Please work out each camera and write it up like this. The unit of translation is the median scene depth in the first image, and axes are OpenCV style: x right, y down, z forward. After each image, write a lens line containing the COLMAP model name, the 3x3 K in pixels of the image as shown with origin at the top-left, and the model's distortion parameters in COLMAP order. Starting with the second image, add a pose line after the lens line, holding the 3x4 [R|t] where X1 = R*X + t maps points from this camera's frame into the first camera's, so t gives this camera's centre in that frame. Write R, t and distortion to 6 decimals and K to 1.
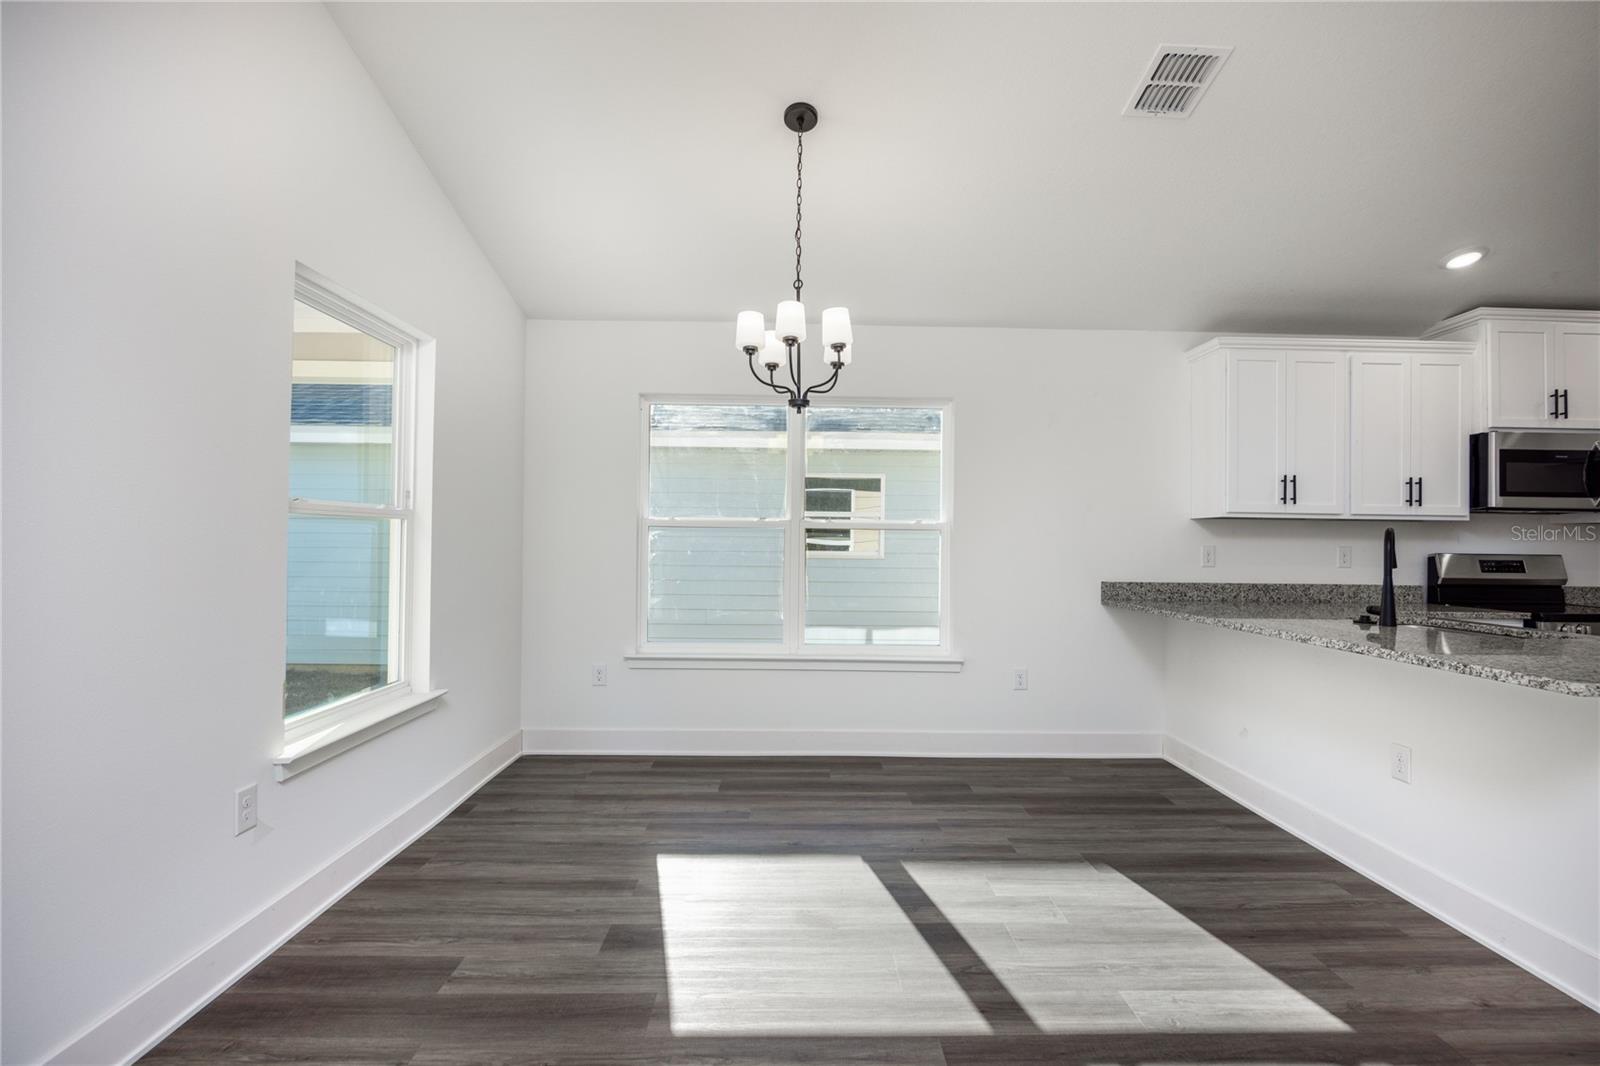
lens RADIAL K [[734.8, 0, 806.7], [0, 734.8, 530.6], [0, 0, 1]] dist [-0.011515, 0.000254]
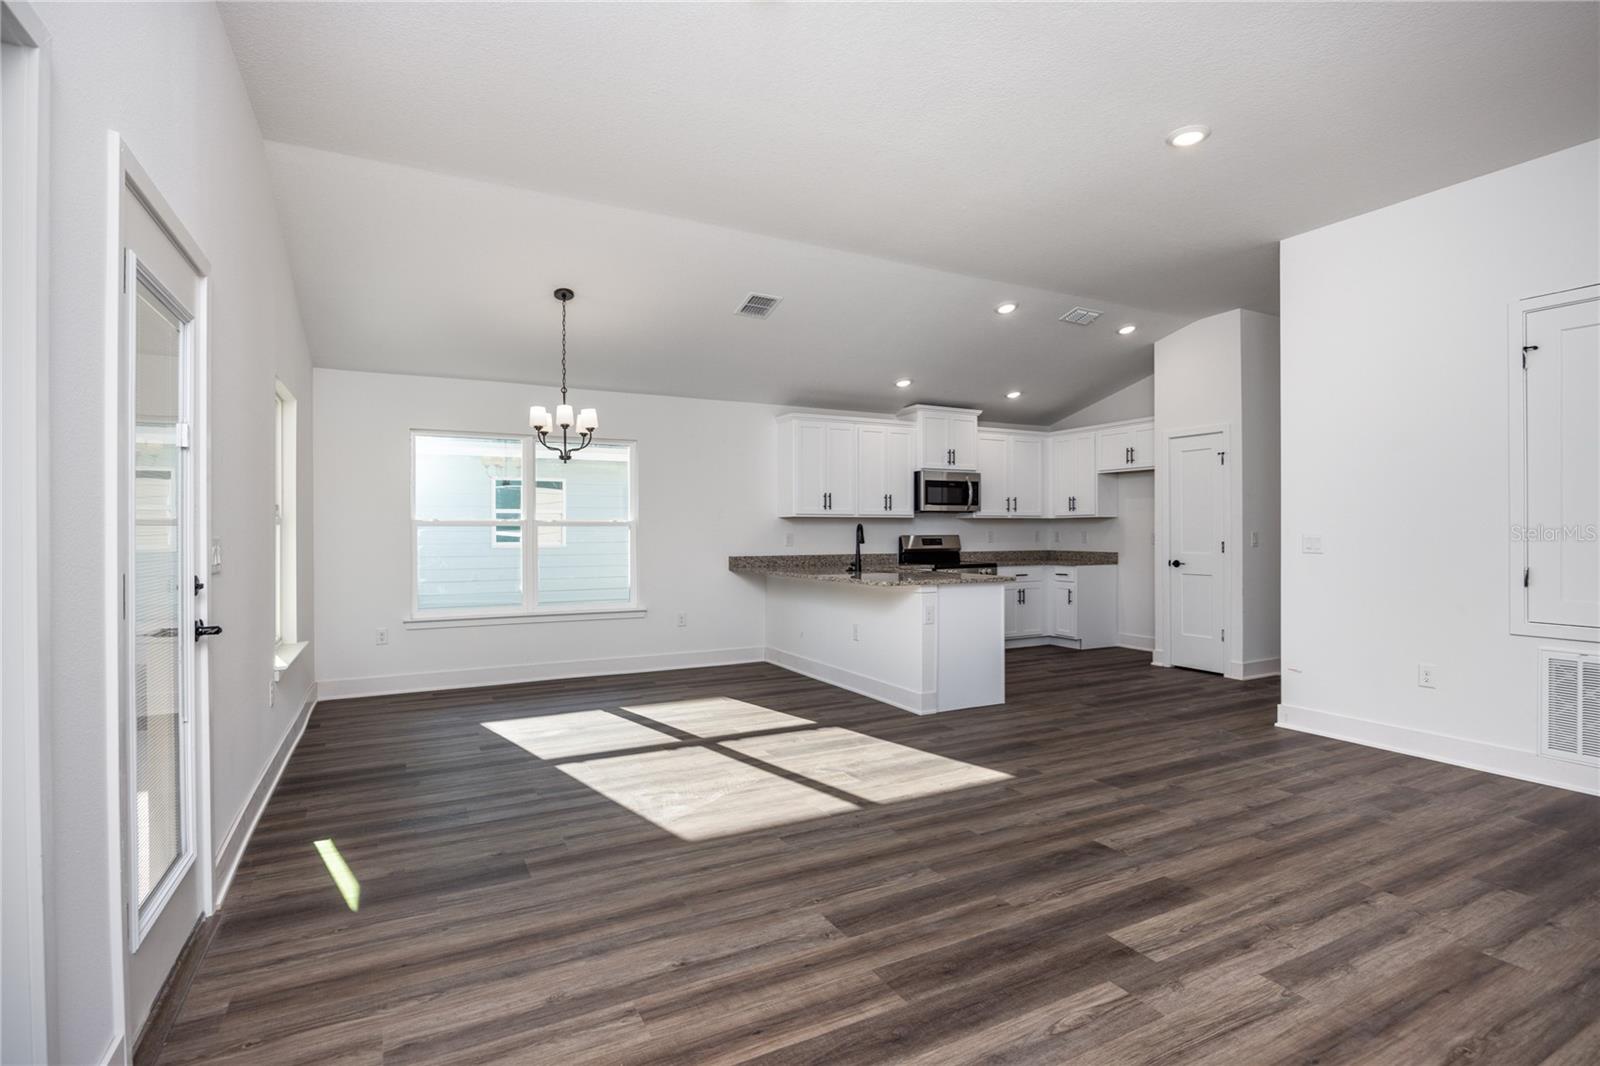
lens RADIAL K [[769.9, 0, 800.0], [0, 769.9, 533.0], [0, 0, 1]] dist [-0.008155, 0.000354]
pose [[0.894872, -0.016749, 0.446008, -0.264514], [0.008237, 0.999745, 0.021017, -0.020553], [-0.446247, -0.015133, 0.894782, -0.724268]]
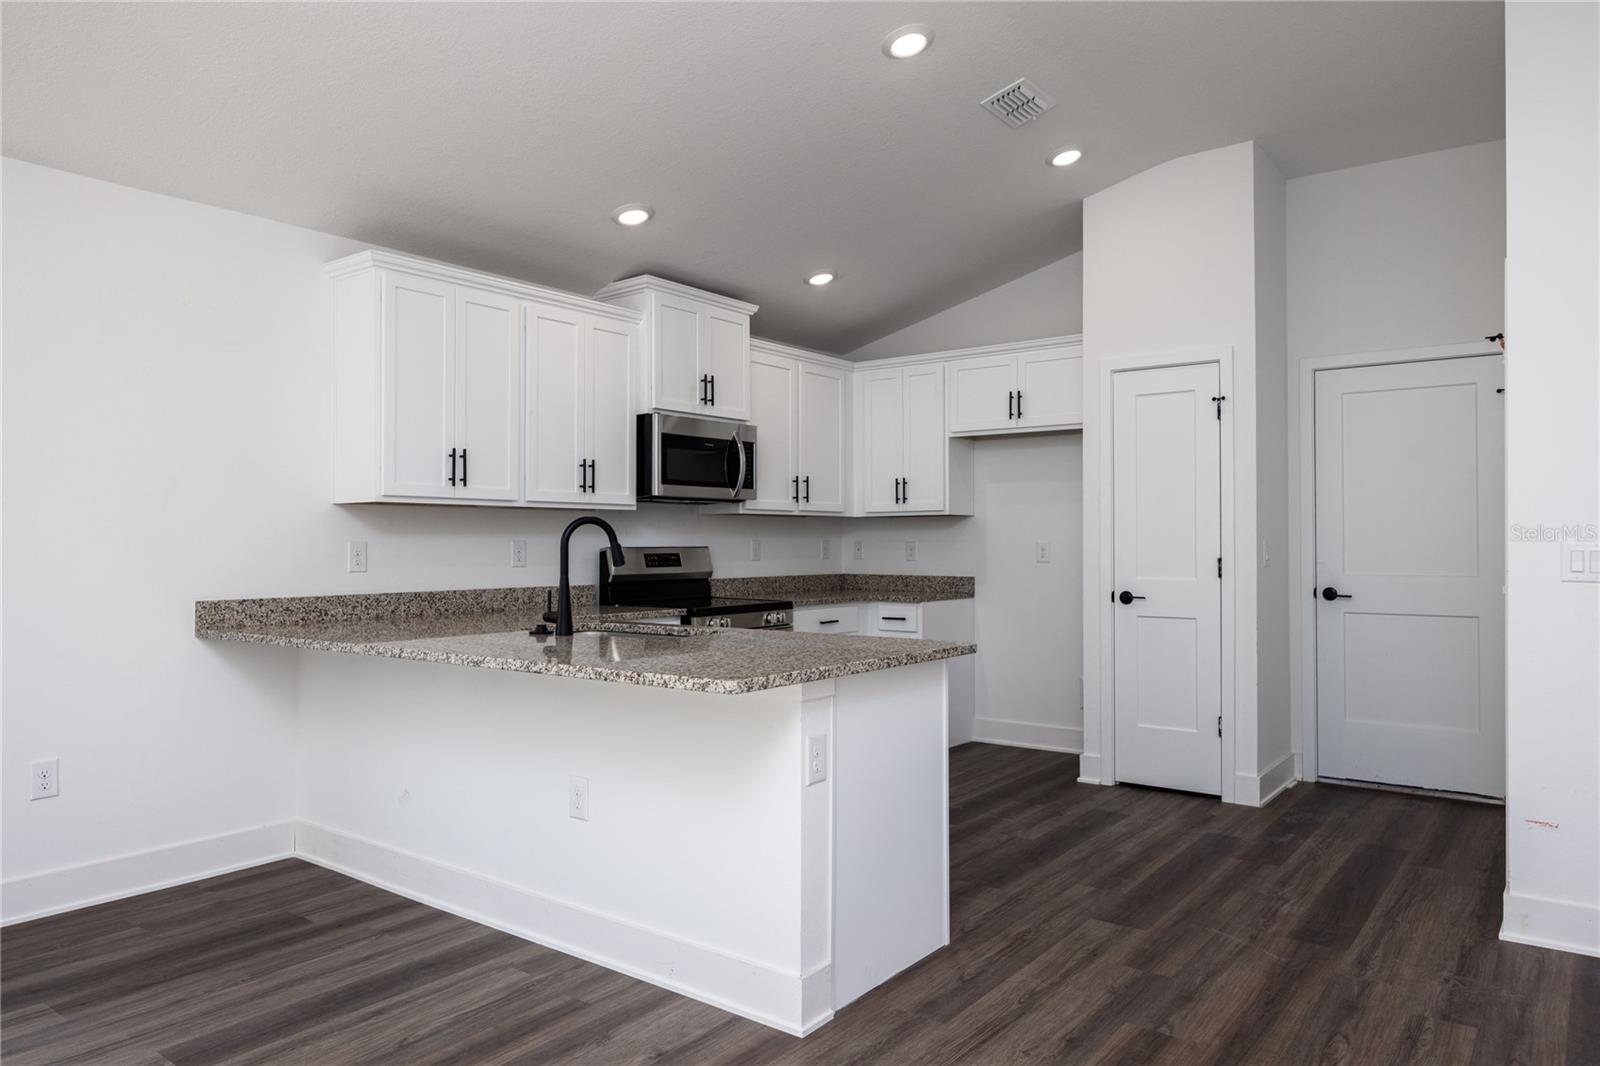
lens RADIAL K [[1049.0, 0, 800.0], [0, 1049.0, 533.0], [0, 0, 1]] dist [-0.004165, -0.001493]
pose [[0.622691, -0.006565, 0.782440, 0.025161], [-0.001157, 0.999956, 0.009310, 0.002466], [-0.782467, -0.006703, 0.622656, 0.039179]]
